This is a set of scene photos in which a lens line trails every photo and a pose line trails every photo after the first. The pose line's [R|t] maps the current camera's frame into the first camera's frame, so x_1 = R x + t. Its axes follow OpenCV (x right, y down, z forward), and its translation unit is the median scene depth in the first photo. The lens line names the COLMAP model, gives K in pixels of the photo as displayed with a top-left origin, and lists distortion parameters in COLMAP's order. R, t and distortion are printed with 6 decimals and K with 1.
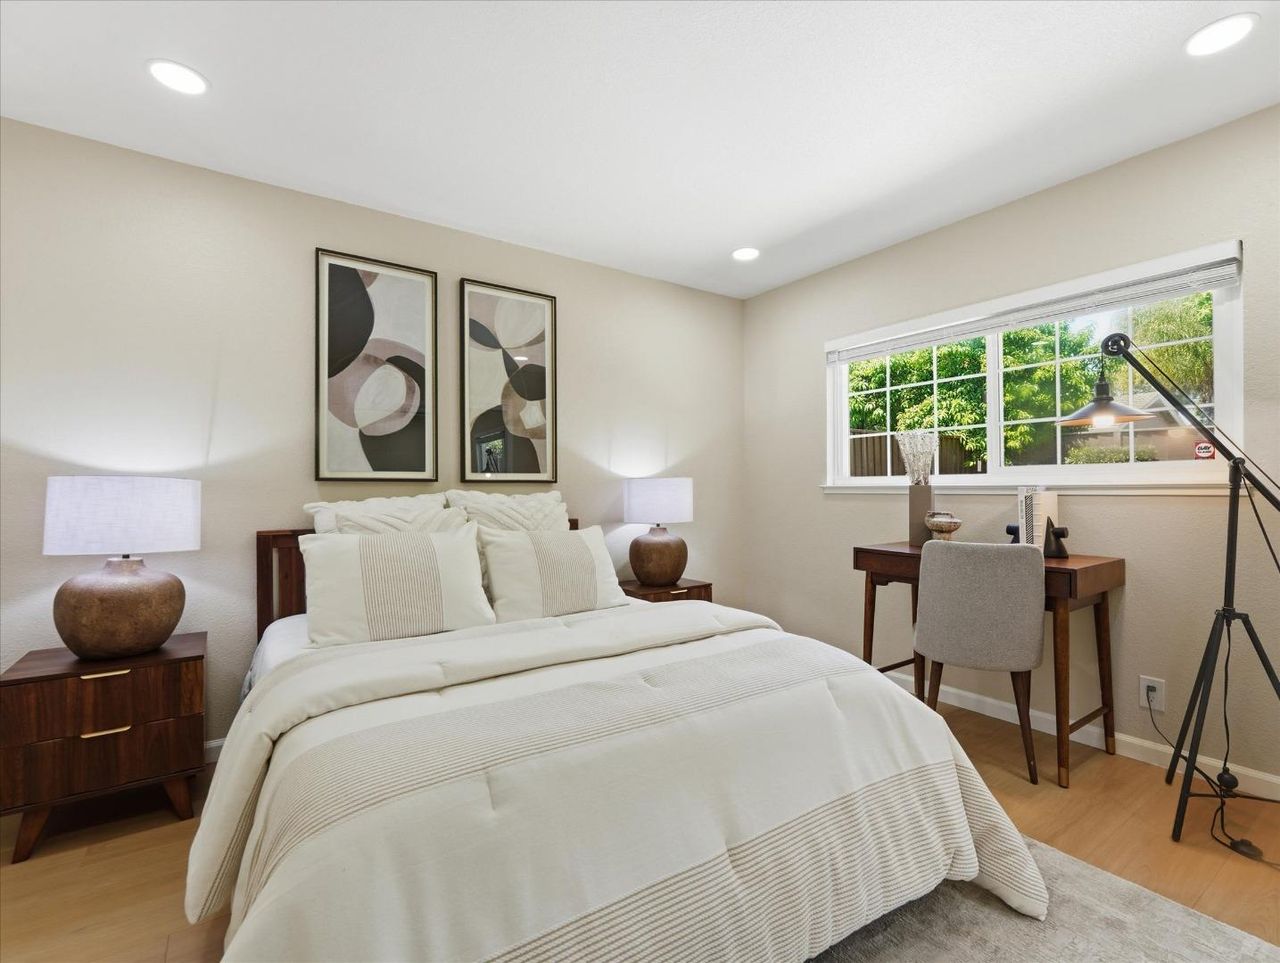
lens RADIAL K [[594.7, 0, 638.2], [0, 594.7, 492.2], [0, 0, 1]] dist [-0.000951, 0.000200]
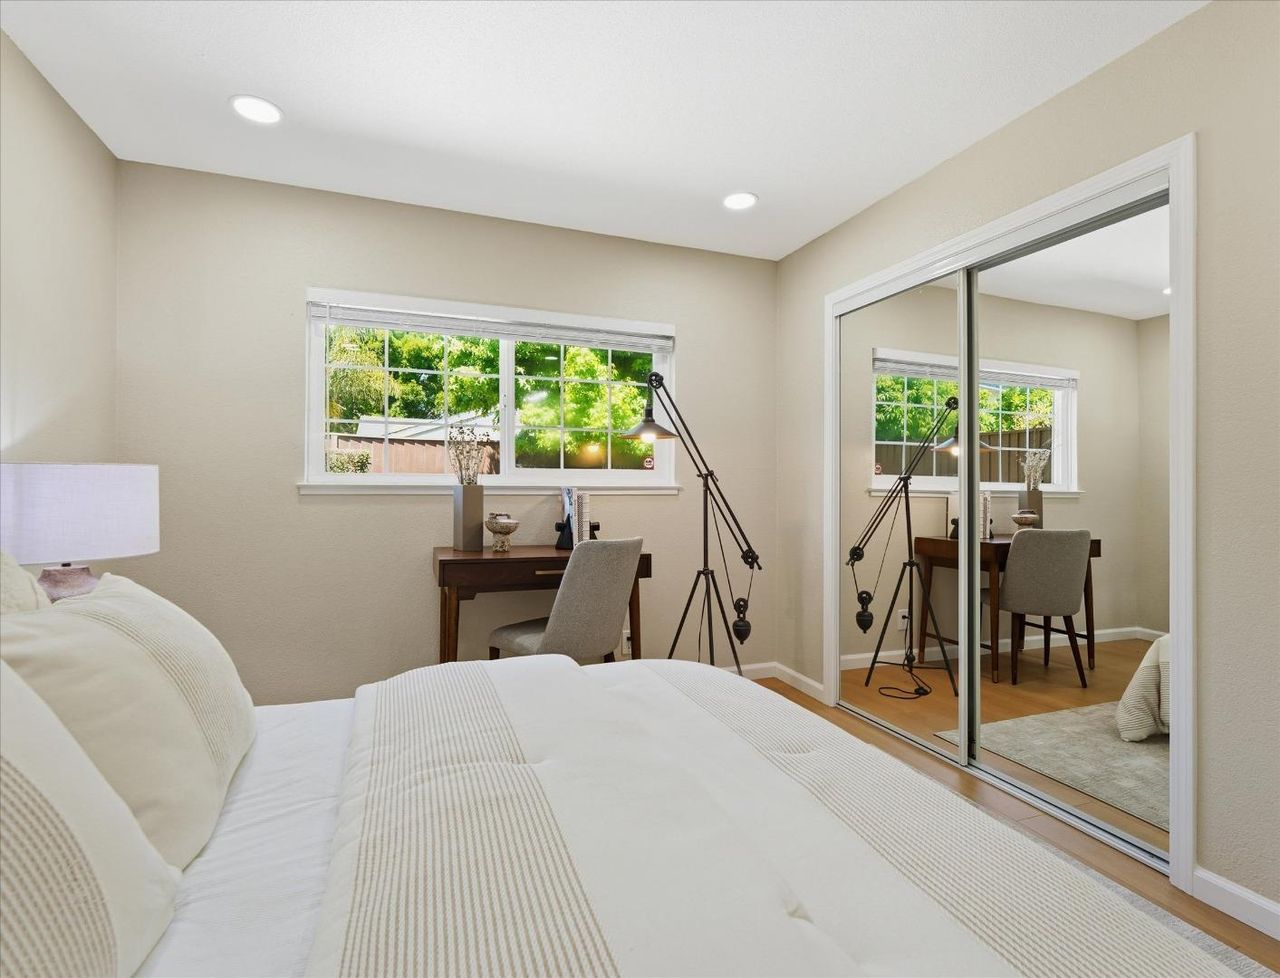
lens RADIAL K [[604.6, 0, 638.8], [0, 604.6, 482.6], [0, 0, 1]] dist [0.000855, -0.000079]
pose [[0.256350, 0.012377, 0.966505, -0.409804], [-0.000905, 0.999921, -0.012565, -0.004265], [-0.966584, 0.002347, 0.256341, 0.573792]]
